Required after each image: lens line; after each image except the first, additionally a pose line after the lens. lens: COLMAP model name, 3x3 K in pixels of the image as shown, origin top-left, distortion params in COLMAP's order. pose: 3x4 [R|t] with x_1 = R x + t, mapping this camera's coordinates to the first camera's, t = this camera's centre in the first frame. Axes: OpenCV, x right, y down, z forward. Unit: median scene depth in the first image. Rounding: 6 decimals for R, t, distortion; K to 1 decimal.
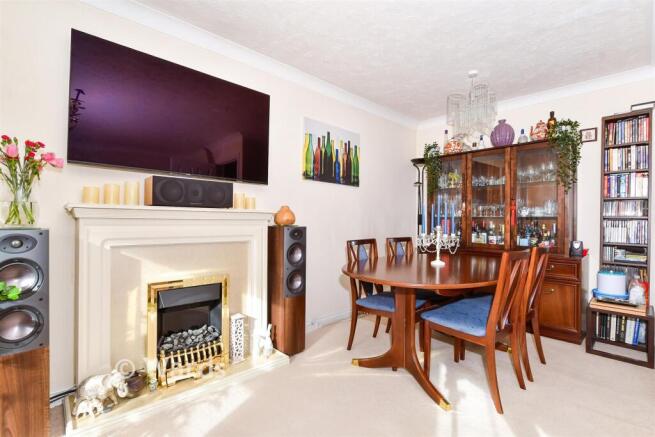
lens RADIAL K [[296.7, 0, 318.9], [0, 296.7, 217.5], [0, 0, 1]] dist [-0.015183, 0.000399]
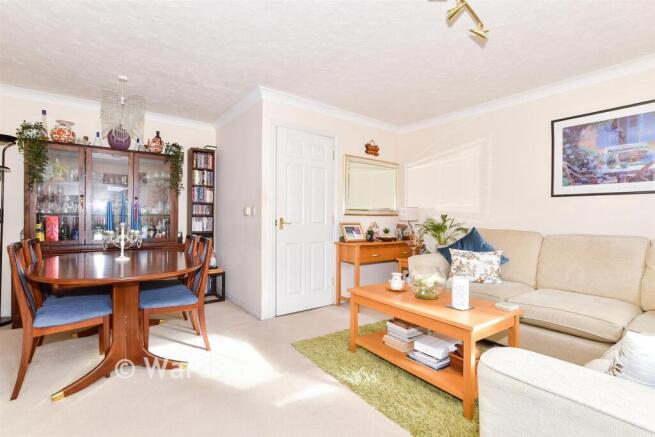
lens RADIAL K [[296.7, 0, 318.9], [0, 296.7, 217.5], [0, 0, 1]] dist [-0.015183, 0.000399]
pose [[0.120518, -0.005975, 0.992693, -0.463492], [-0.009639, 0.999928, 0.007189, -0.003618], [-0.992664, -0.010434, 0.120452, 0.175054]]
